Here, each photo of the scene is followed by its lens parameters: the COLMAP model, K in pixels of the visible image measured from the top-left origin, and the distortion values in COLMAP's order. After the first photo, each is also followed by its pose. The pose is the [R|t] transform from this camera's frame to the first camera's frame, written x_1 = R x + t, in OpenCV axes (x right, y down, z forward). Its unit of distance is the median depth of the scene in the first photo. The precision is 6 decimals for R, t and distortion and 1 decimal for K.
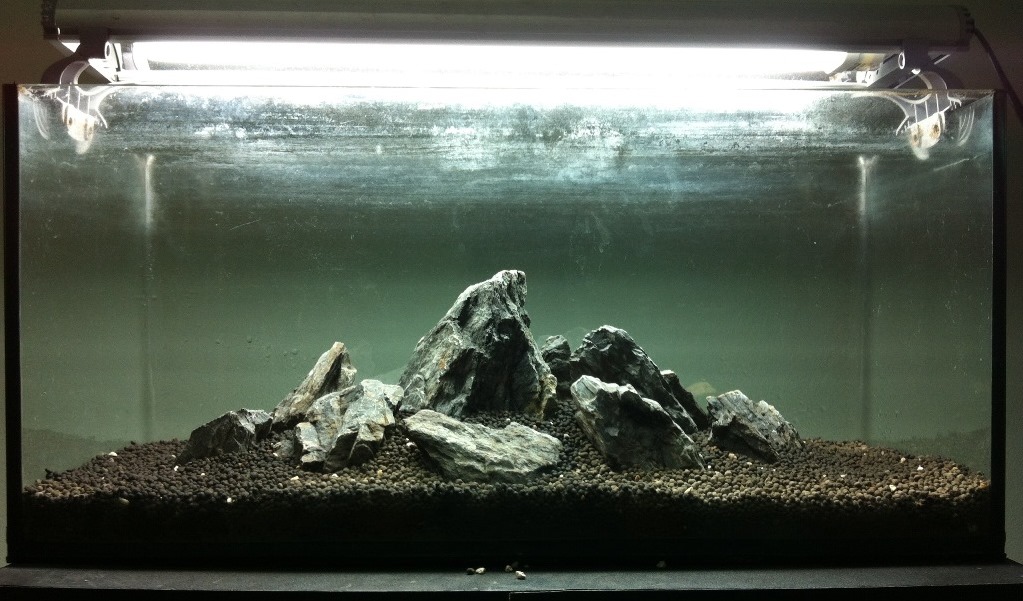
lens RADIAL K [[1028.9, 0, 517.1], [0, 1028.9, 297.3], [0, 0, 1]] dist [0.163232, 0.000000]
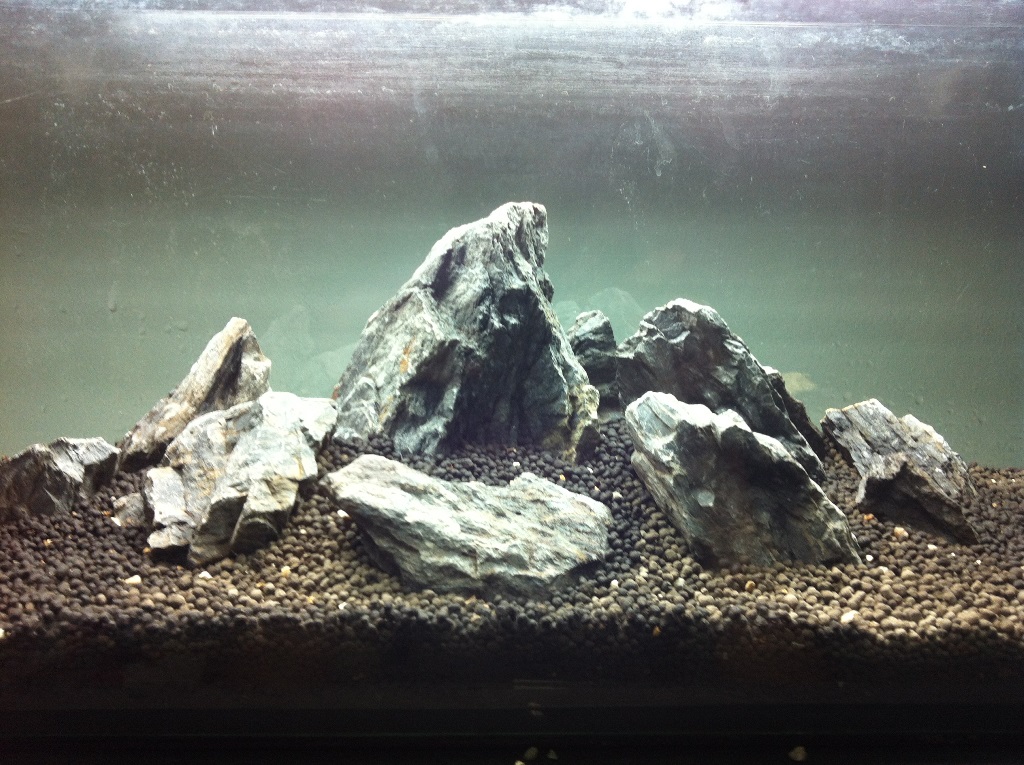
lens RADIAL K [[1012.7, 0, 516.6], [0, 1012.7, 391.6], [0, 0, 1]] dist [0.012436, 0.000000]
pose [[0.999878, 0.011128, 0.010963, -0.015170], [-0.012720, 0.987381, 0.157852, -0.011941], [-0.009068, -0.157972, 0.987402, 0.444760]]
